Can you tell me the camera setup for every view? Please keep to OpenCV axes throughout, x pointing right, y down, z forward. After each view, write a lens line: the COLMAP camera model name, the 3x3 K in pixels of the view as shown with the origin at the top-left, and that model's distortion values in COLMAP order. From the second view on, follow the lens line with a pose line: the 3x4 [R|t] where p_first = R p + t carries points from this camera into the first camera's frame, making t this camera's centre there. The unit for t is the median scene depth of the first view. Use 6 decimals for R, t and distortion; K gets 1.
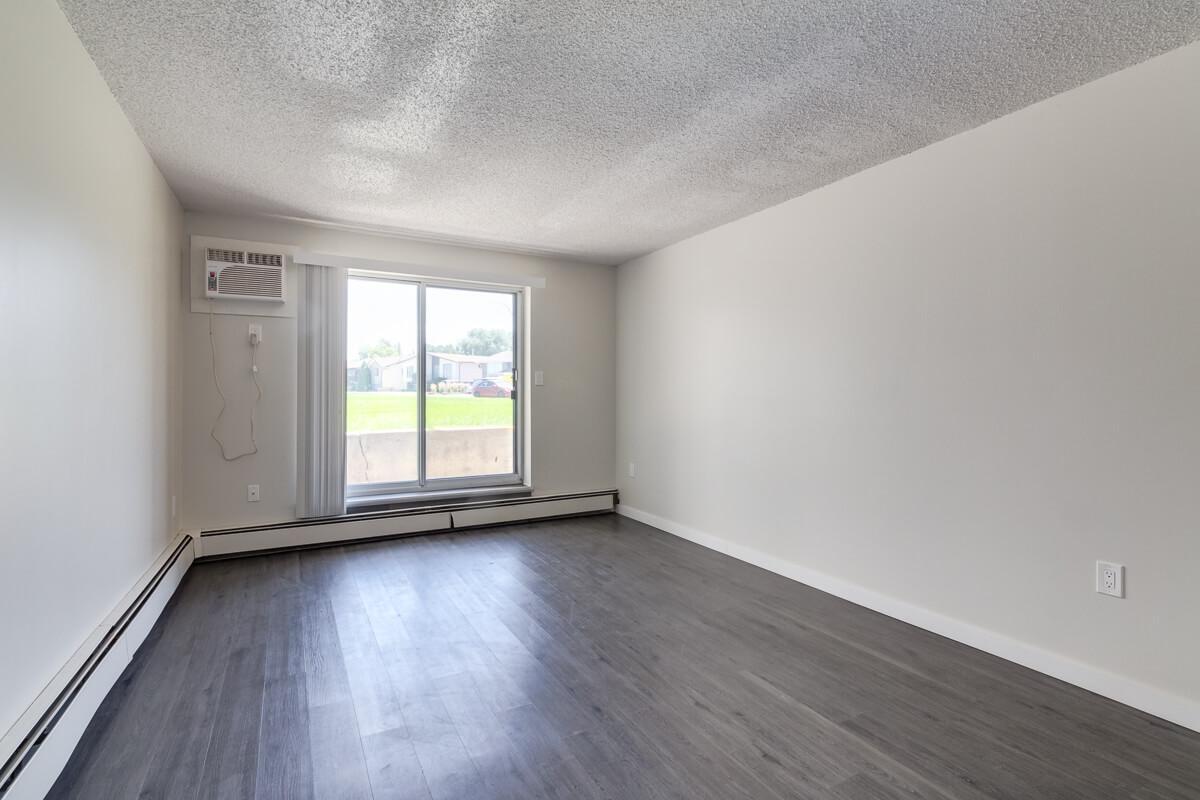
lens RADIAL K [[592.4, 0, 603.5], [0, 592.4, 391.8], [0, 0, 1]] dist [0.000299, -0.000175]
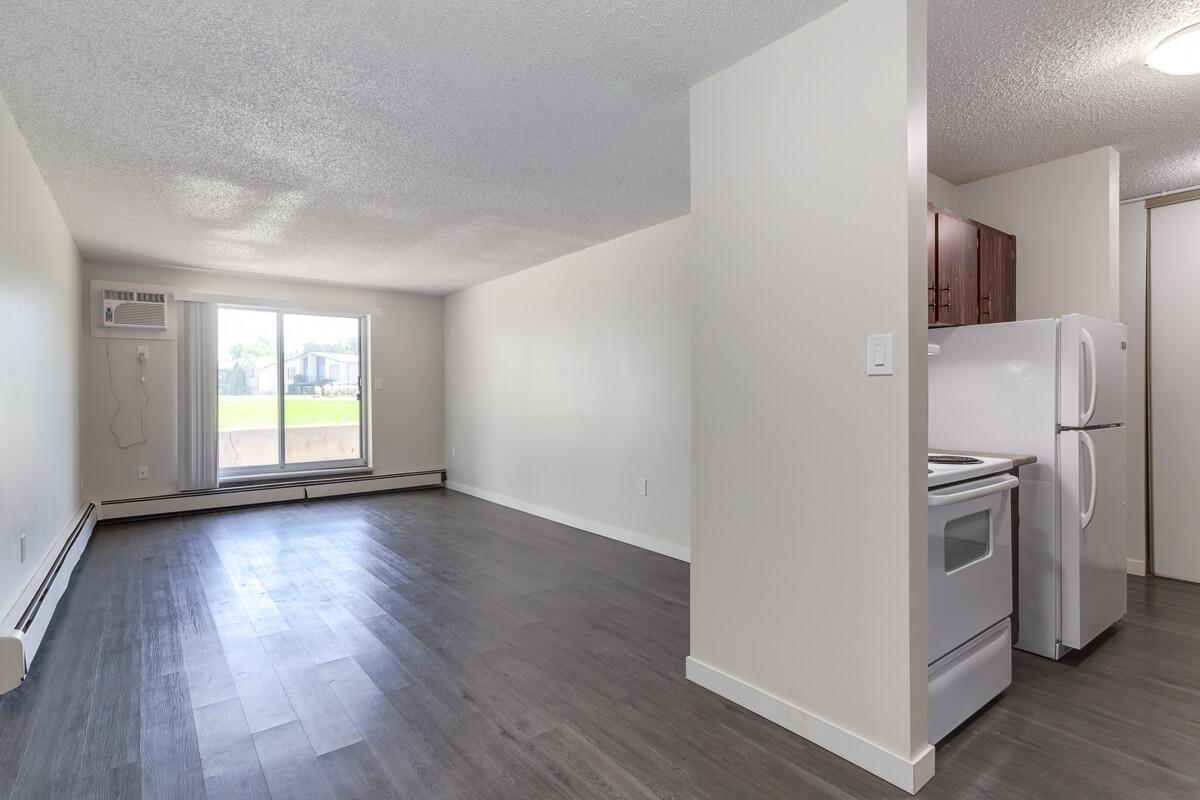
lens RADIAL K [[592.4, 0, 592.7], [0, 592.4, 395.2], [0, 0, 1]] dist [0.000299, -0.000175]
pose [[0.987801, -0.009027, 0.155460, 0.196125], [0.008426, 0.999954, 0.004526, -0.000345], [-0.155493, -0.003161, 0.987832, -0.458364]]
